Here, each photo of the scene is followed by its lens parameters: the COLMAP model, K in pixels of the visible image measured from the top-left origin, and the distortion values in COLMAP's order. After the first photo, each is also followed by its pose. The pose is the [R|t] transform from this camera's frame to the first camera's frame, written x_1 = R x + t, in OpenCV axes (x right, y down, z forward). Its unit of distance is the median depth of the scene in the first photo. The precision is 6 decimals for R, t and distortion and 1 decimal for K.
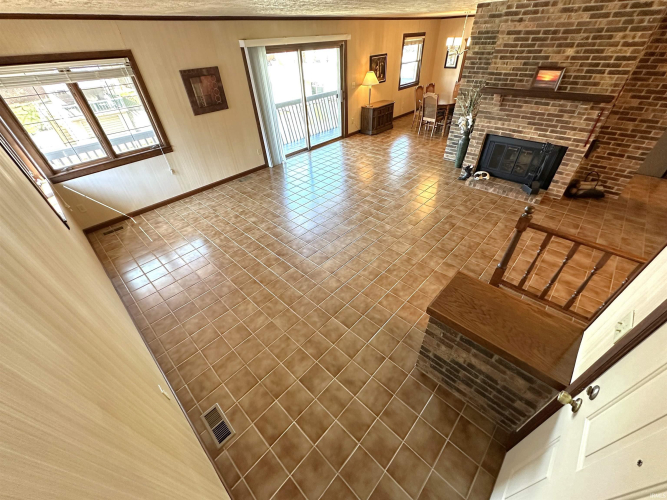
lens RADIAL K [[266.6, 0, 333.5], [0, 266.6, 251.0], [0, 0, 1]] dist [-0.000155, 0.000411]
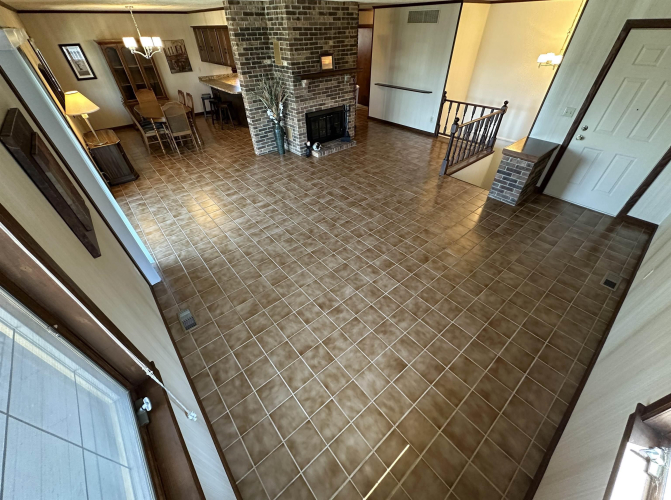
lens RADIAL K [[268.2, 0, 336.1], [0, 268.2, 249.1], [0, 0, 1]] dist [-0.000155, 0.000411]
pose [[0.110243, -0.610979, 0.783933, -0.862225], [0.633672, 0.650855, 0.418148, -0.547038], [-0.765706, 0.450659, 0.458912, 0.732194]]
